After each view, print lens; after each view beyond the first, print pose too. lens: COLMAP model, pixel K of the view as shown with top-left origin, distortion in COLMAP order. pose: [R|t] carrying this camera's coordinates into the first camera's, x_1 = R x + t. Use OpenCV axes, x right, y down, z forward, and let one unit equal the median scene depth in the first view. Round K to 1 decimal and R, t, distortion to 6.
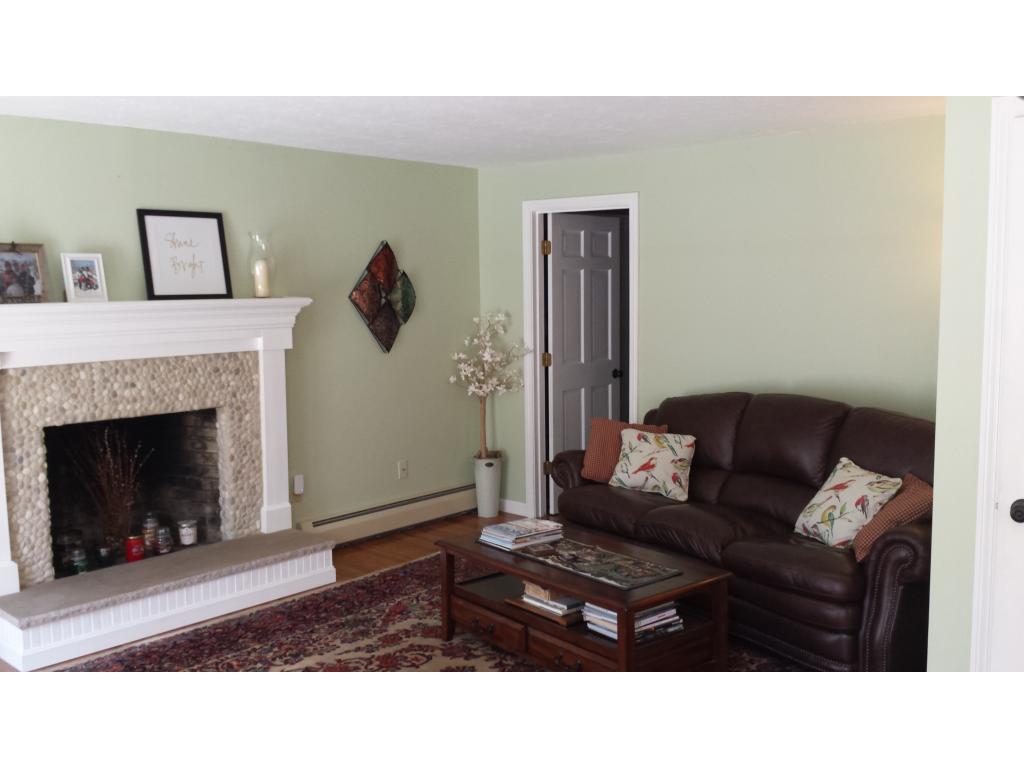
lens RADIAL K [[954.7, 0, 513.6], [0, 954.7, 384.3], [0, 0, 1]] dist [0.051010, 0.000000]
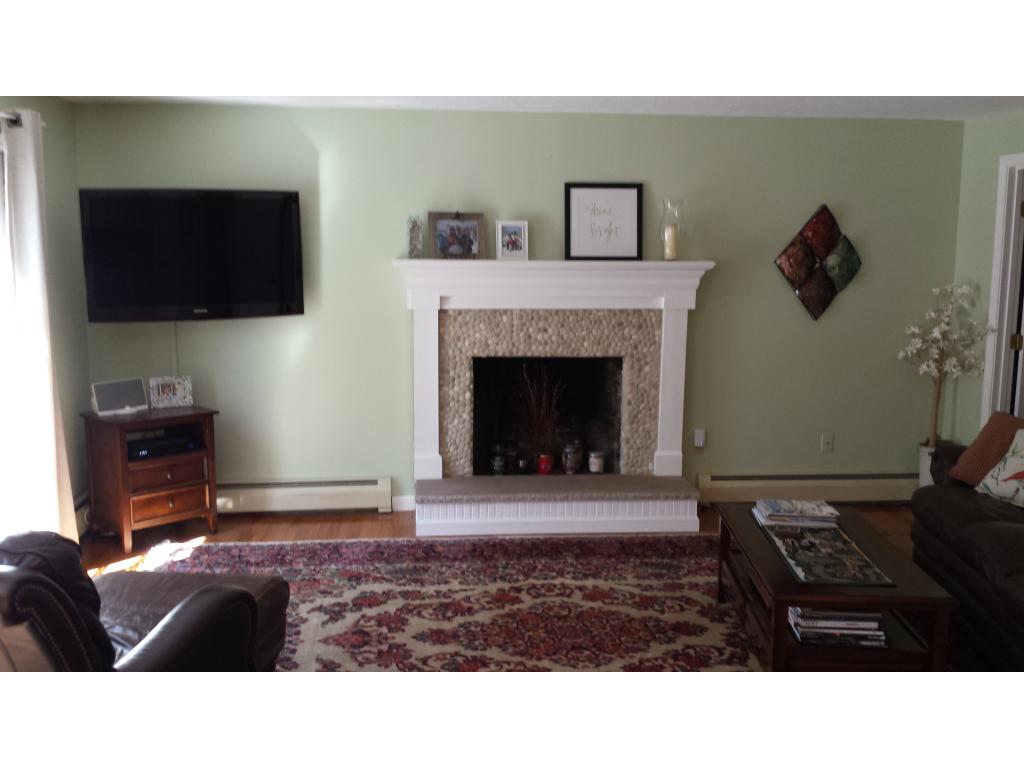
lens RADIAL K [[954.7, 0, 513.4], [0, 954.7, 383.6], [0, 0, 1]] dist [0.051010, 0.000000]
pose [[0.737477, 0.114138, -0.665658, 0.375134], [-0.088114, 0.993452, 0.072722, -0.016300], [0.669600, 0.005023, 0.742705, 0.083568]]
